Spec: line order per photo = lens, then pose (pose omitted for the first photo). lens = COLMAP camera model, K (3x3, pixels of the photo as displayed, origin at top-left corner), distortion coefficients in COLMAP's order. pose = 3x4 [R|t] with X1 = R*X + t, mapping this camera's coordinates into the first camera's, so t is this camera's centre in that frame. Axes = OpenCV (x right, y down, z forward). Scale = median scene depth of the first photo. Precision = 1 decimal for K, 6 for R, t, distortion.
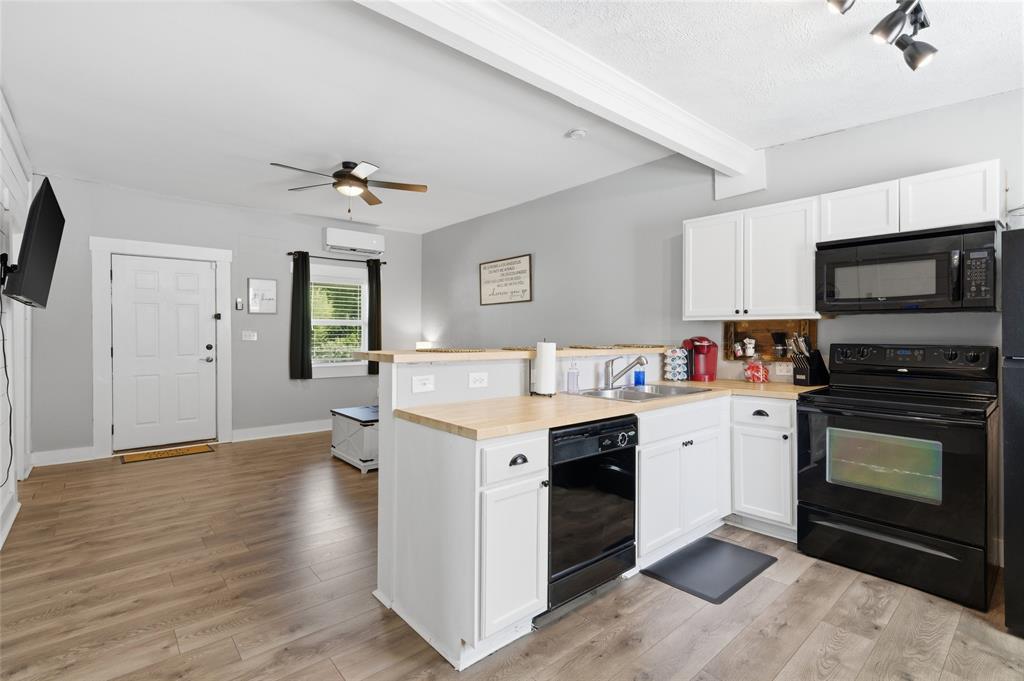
lens RADIAL K [[482.3, 0, 512.0], [0, 482.3, 340.5], [0, 0, 1]] dist [0.017447, 0.000492]
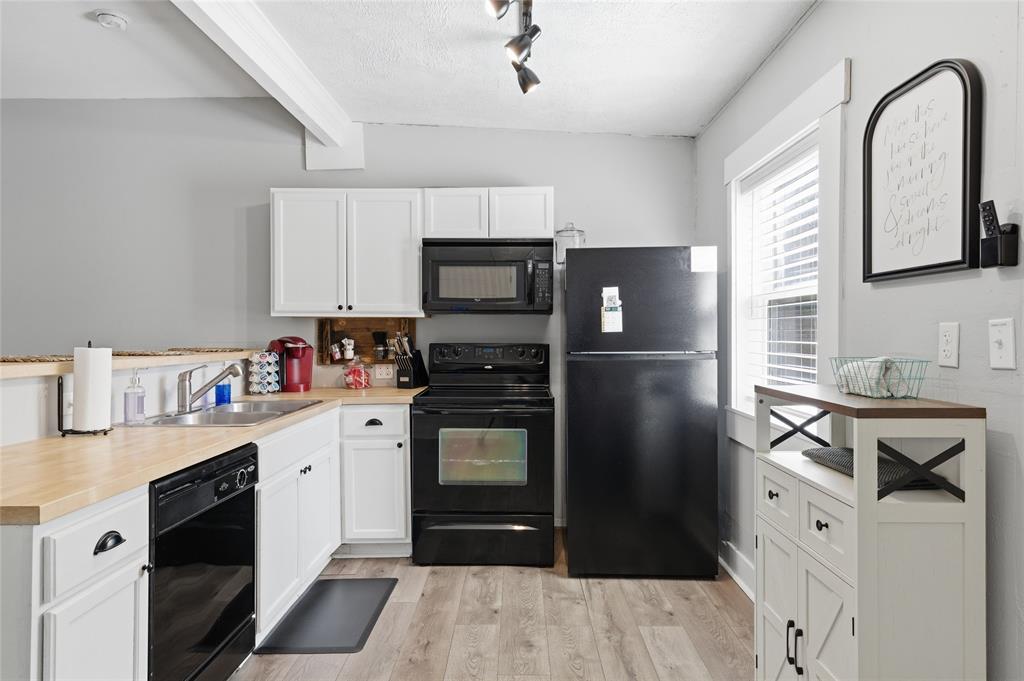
lens RADIAL K [[601.2, 0, 511.7], [0, 601.2, 347.1], [0, 0, 1]] dist [0.029734, 0.000181]
pose [[0.675869, -0.018157, 0.736798, -0.134683], [0.010880, 0.999833, 0.014659, -0.001987], [-0.736941, -0.001891, 0.675954, 0.069793]]
